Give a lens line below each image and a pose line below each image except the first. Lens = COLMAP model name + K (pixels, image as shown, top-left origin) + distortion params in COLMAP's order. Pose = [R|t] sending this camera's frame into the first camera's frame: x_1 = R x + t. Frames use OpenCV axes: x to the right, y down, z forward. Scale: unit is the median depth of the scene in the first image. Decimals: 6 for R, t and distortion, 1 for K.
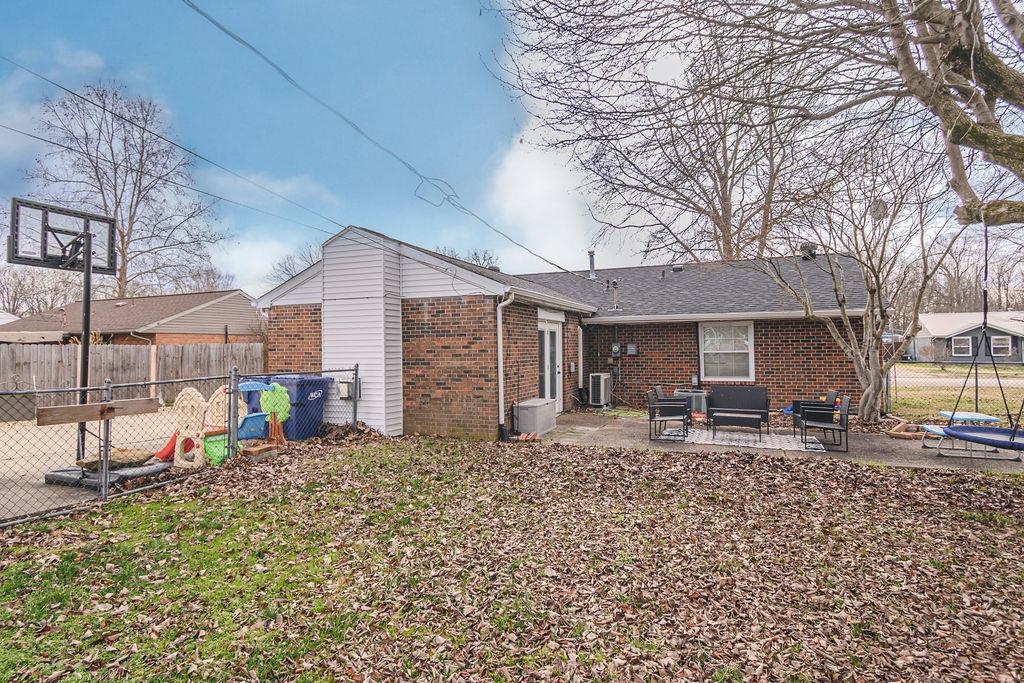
lens RADIAL K [[547.2, 0, 512.3], [0, 547.2, 341.2], [0, 0, 1]] dist [0.001420, 0.000235]
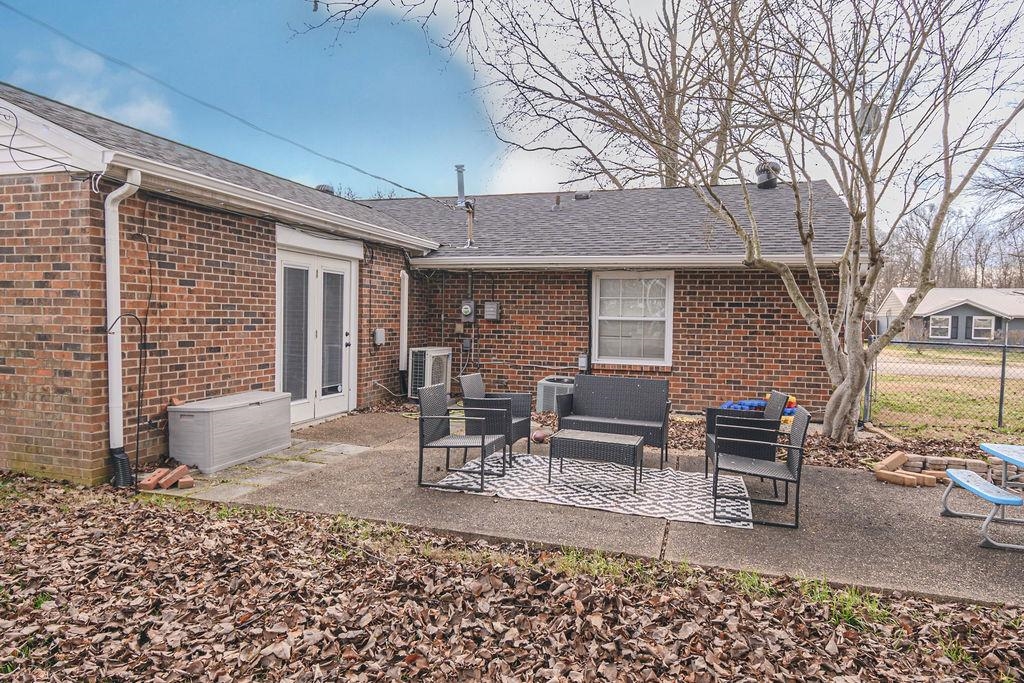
lens RADIAL K [[629.8, 0, 511.0], [0, 629.8, 341.6], [0, 0, 1]] dist [-0.000744, -0.000427]
pose [[0.994630, 0.027012, 0.099912, 0.212627], [-0.032226, 0.998181, 0.050946, 0.015578], [-0.098355, -0.053892, 0.993691, 0.340740]]
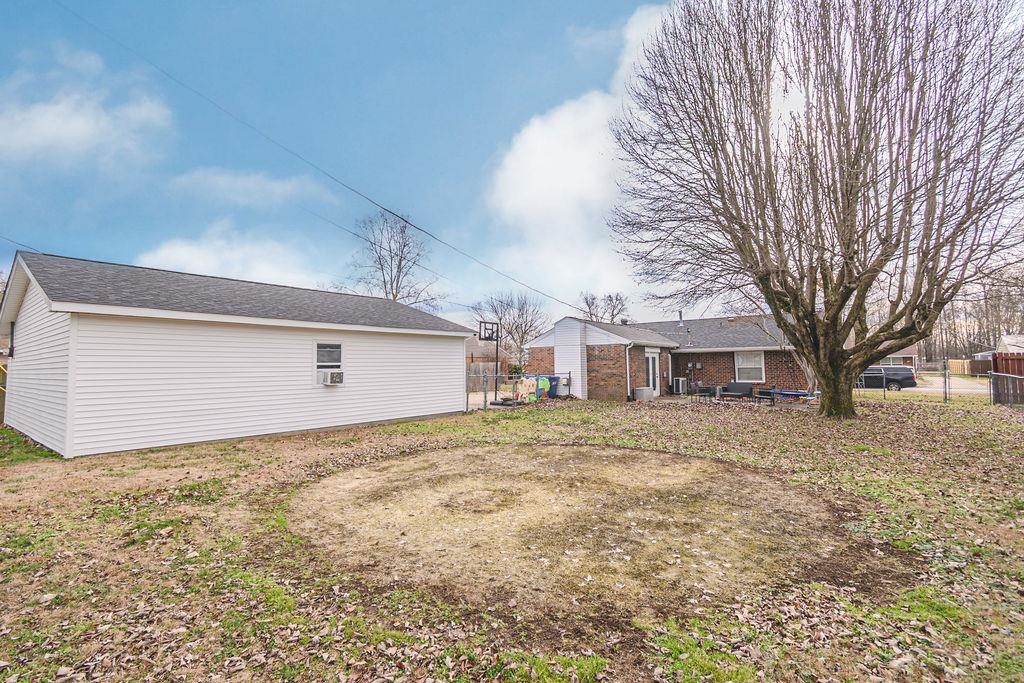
lens RADIAL K [[457.4, 0, 510.4], [0, 457.4, 340.5], [0, 0, 1]] dist [0.001322, 0.000014]
pose [[0.961697, -0.014824, -0.273712, 0.028780], [0.003237, 0.999081, -0.042736, -0.008971], [0.274094, 0.040213, 0.960862, -0.920316]]
